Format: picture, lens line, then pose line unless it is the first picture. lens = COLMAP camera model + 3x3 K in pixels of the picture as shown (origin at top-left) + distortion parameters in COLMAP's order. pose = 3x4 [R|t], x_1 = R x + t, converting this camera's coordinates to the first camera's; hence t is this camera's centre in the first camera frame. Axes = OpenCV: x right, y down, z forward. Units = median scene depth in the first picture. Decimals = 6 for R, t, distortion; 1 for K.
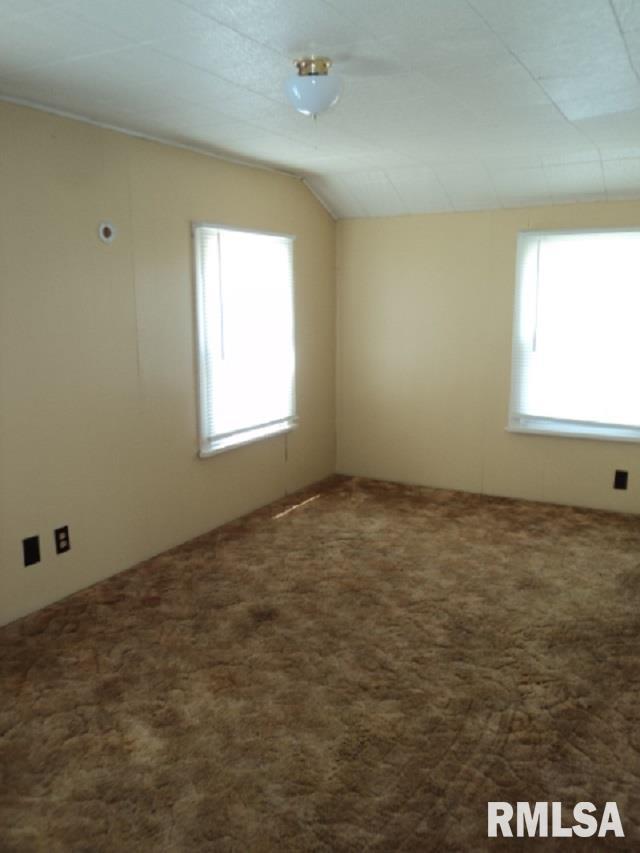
lens RADIAL K [[700.0, 0, 317.5], [0, 700.0, 425.6], [0, 0, 1]] dist [0.010452, 0.001099]
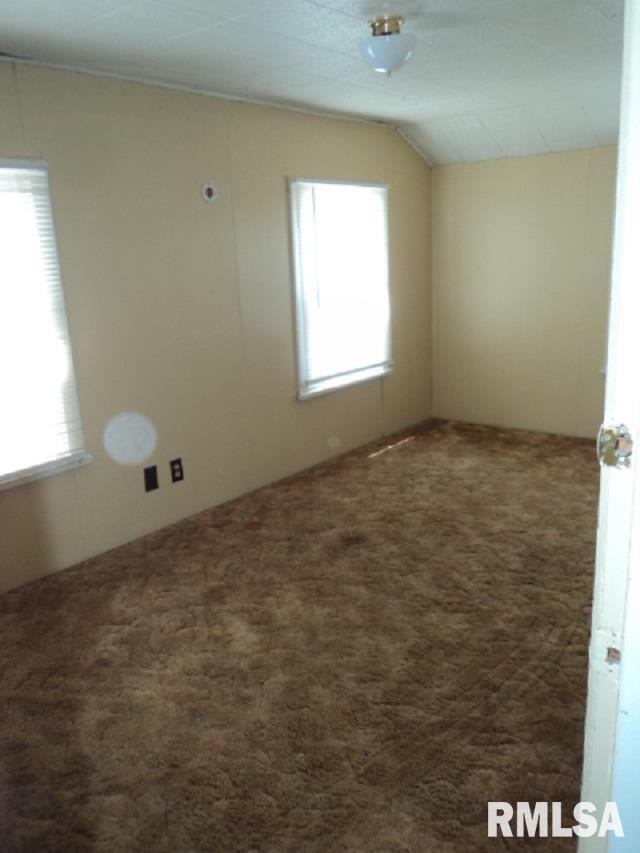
lens RADIAL K [[700.0, 0, 322.6], [0, 700.0, 425.9], [0, 0, 1]] dist [0.010452, 0.001099]
pose [[0.987500, 0.003279, -0.157583, 0.059675], [0.007743, 0.997568, 0.069275, 0.017235], [0.157427, -0.069630, 0.985073, -0.094712]]
